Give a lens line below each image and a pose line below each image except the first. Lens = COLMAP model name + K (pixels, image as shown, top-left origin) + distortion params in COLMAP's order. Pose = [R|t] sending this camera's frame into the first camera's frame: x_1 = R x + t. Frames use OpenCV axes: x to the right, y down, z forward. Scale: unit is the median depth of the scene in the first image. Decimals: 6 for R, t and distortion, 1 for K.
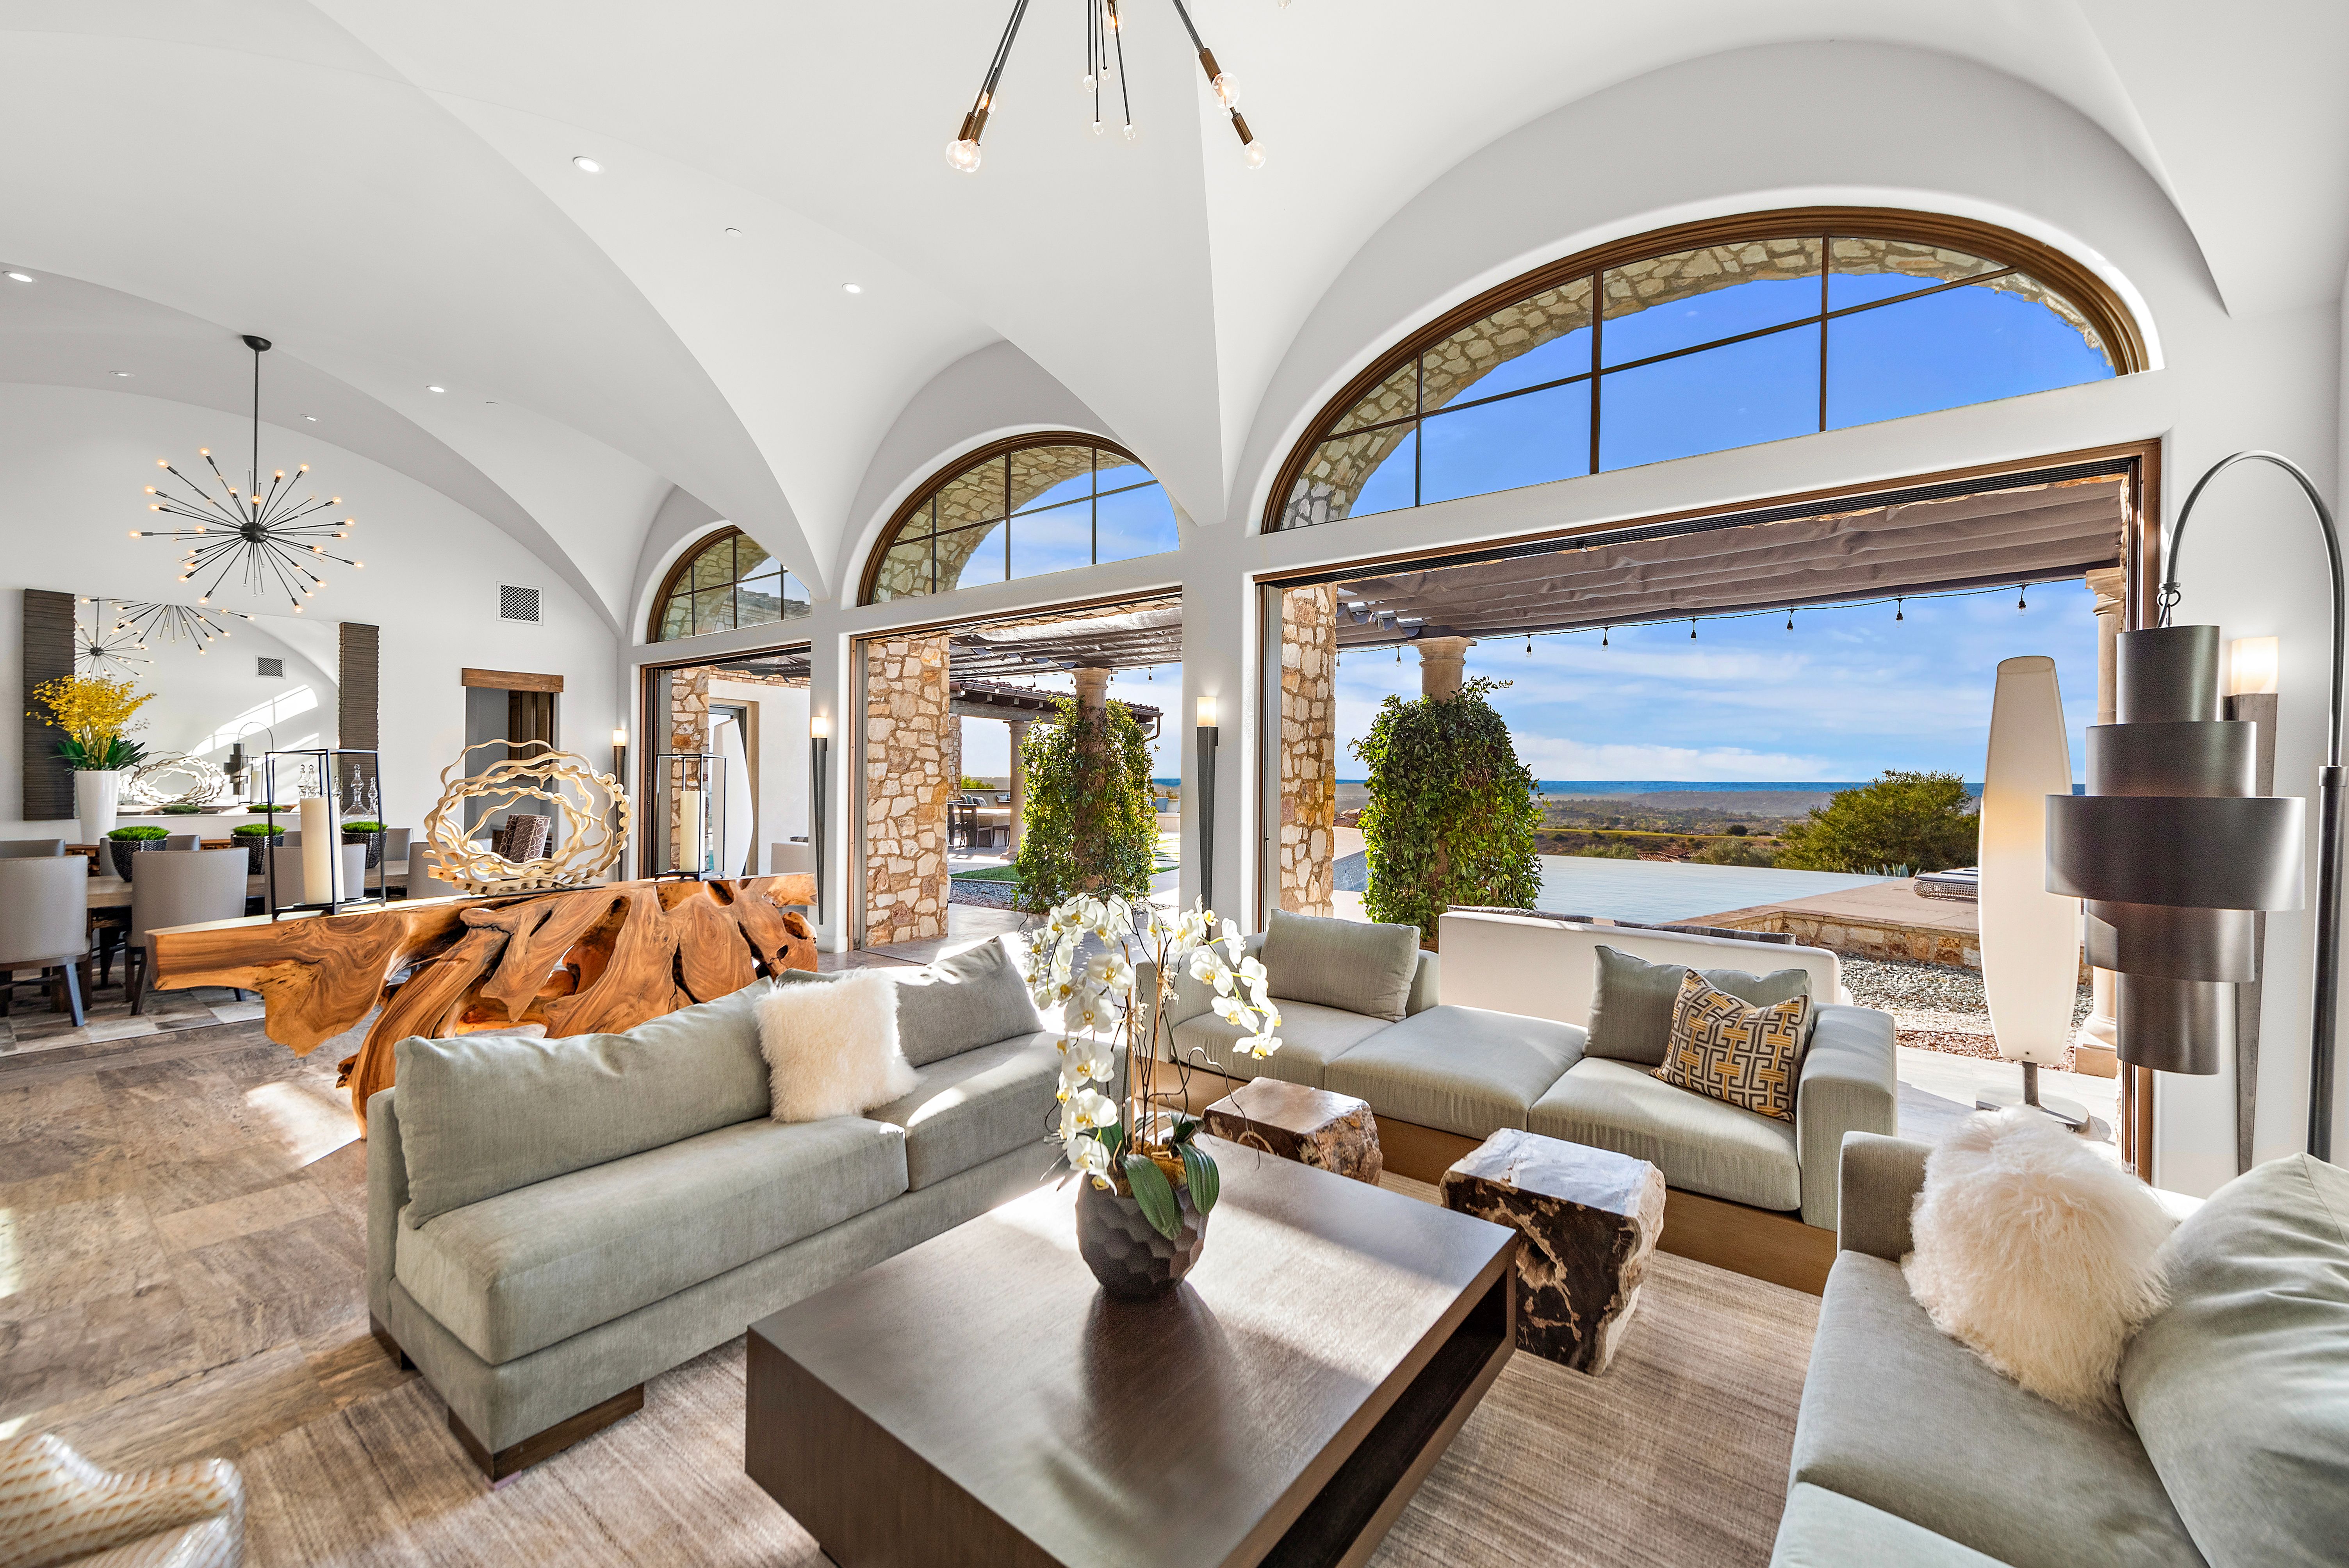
lens RADIAL K [[938.0, 0, 1168.2], [0, 938.0, 777.4], [0, 0, 1]] dist [0.013194, -0.000544]
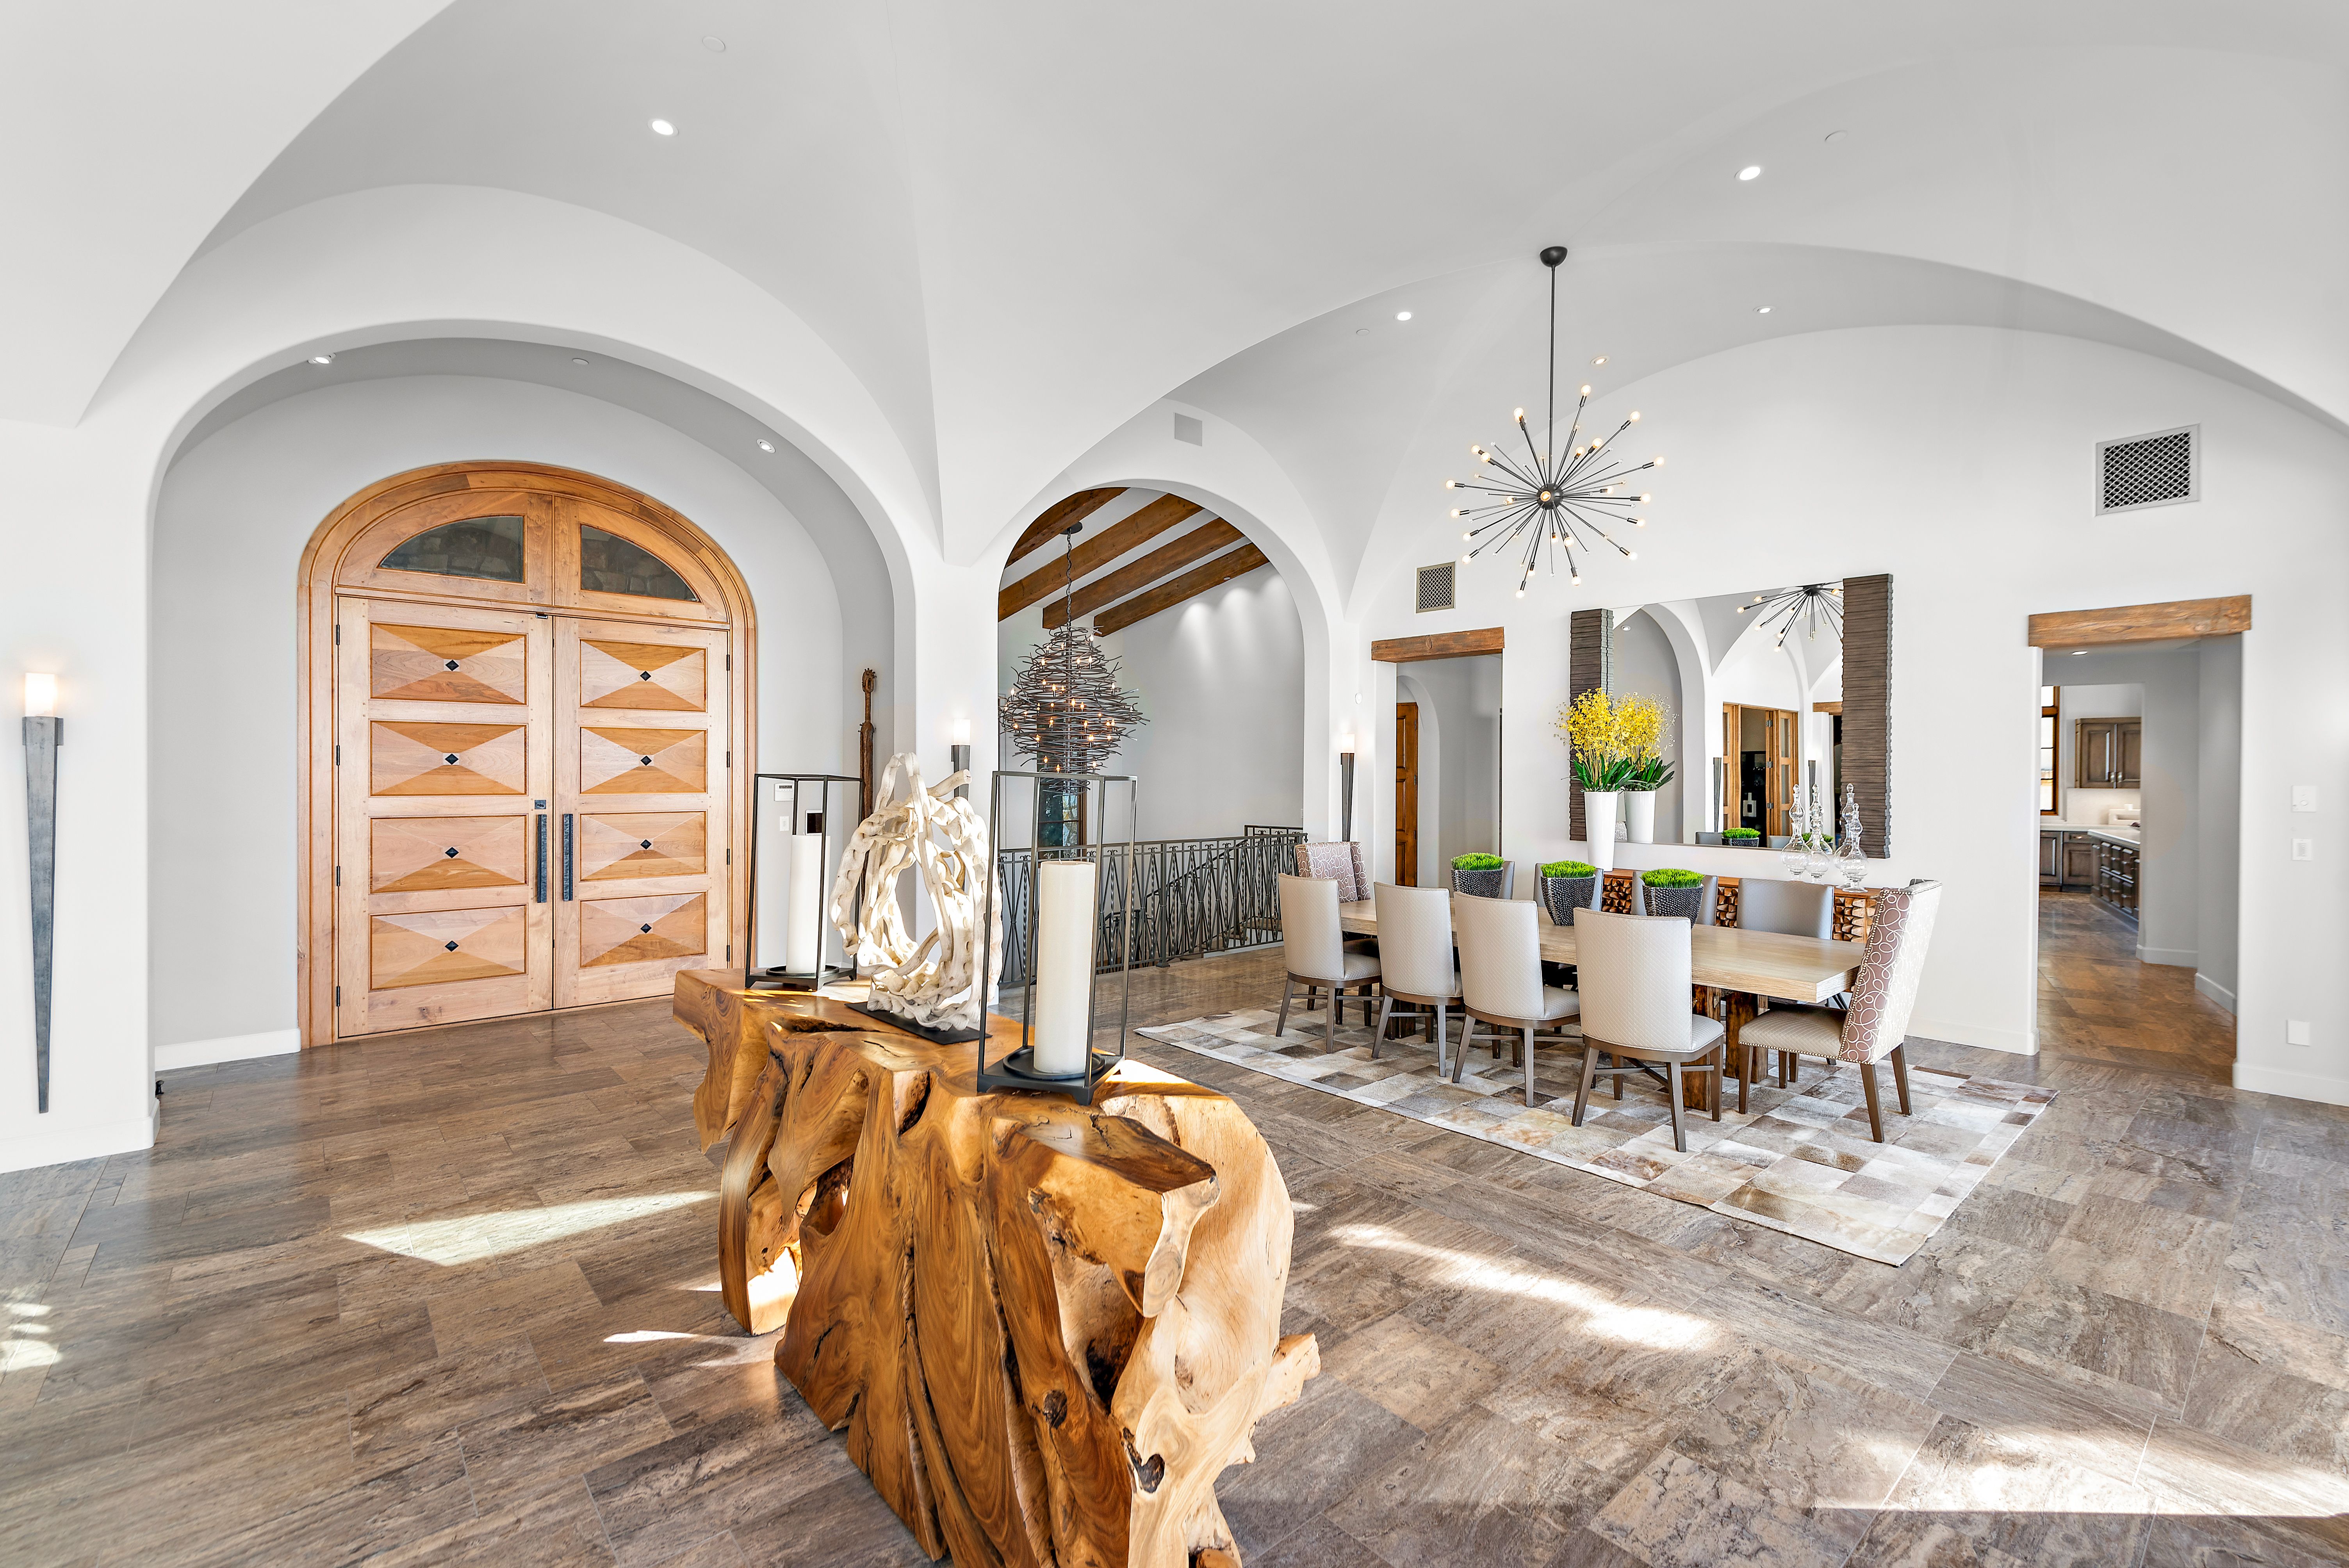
lens RADIAL K [[1016.4, 0, 1164.3], [0, 1016.4, 777.3], [0, 0, 1]] dist [0.002374, 0.000162]
pose [[-0.178058, -0.000753, -0.984020, -0.045599], [-0.007407, 0.999972, 0.000575, -0.013803], [0.983992, 0.007391, -0.178059, 0.590981]]
